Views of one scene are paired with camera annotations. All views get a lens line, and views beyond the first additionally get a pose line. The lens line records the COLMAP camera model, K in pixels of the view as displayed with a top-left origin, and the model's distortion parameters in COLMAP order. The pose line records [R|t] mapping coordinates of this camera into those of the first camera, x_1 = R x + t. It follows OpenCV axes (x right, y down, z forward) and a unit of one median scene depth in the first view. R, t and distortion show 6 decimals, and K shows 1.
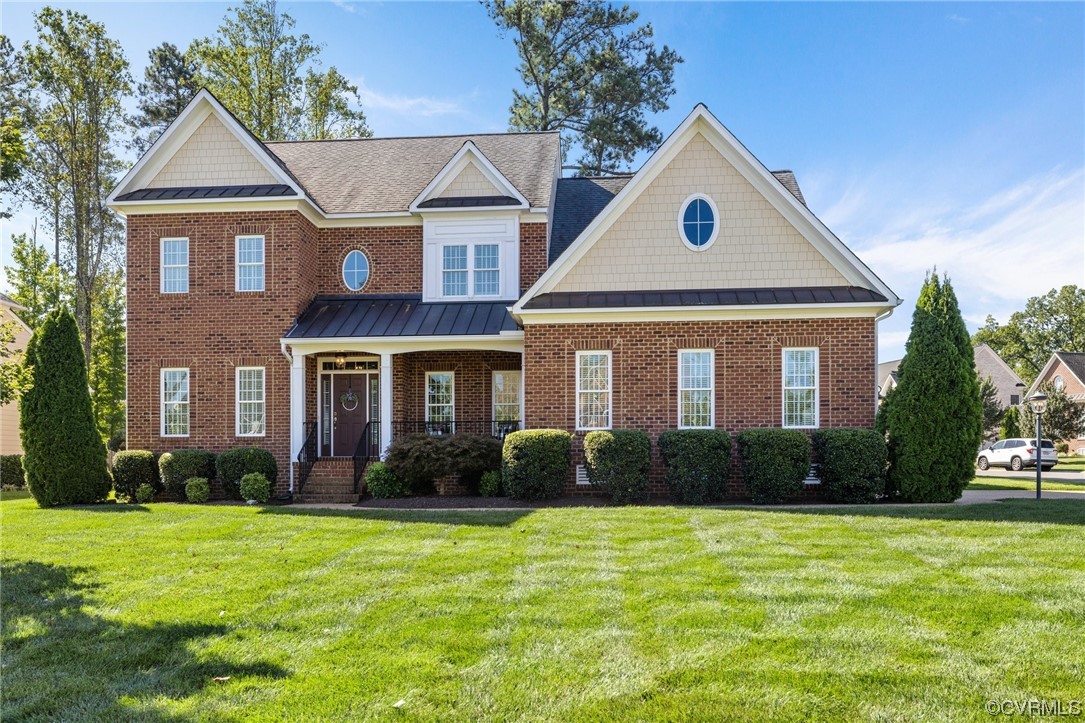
lens RADIAL K [[806.7, 0, 542.5], [0, 806.7, 361.5], [0, 0, 1]] dist [-0.001672, -0.000969]
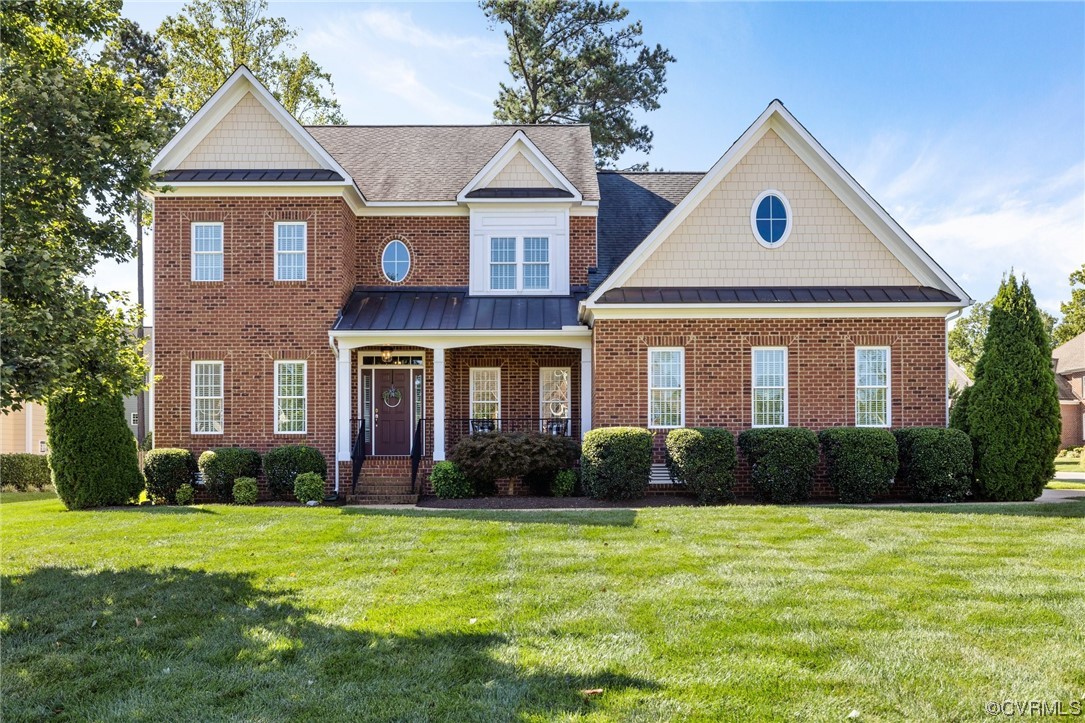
lens RADIAL K [[816.3, 0, 542.3], [0, 816.3, 355.4], [0, 0, 1]] dist [-0.002073, 0.001585]
pose [[0.996665, 0.011195, 0.080828, -0.149740], [-0.010564, 0.999910, -0.008230, 0.005673], [-0.080913, 0.007349, 0.996694, 0.021411]]
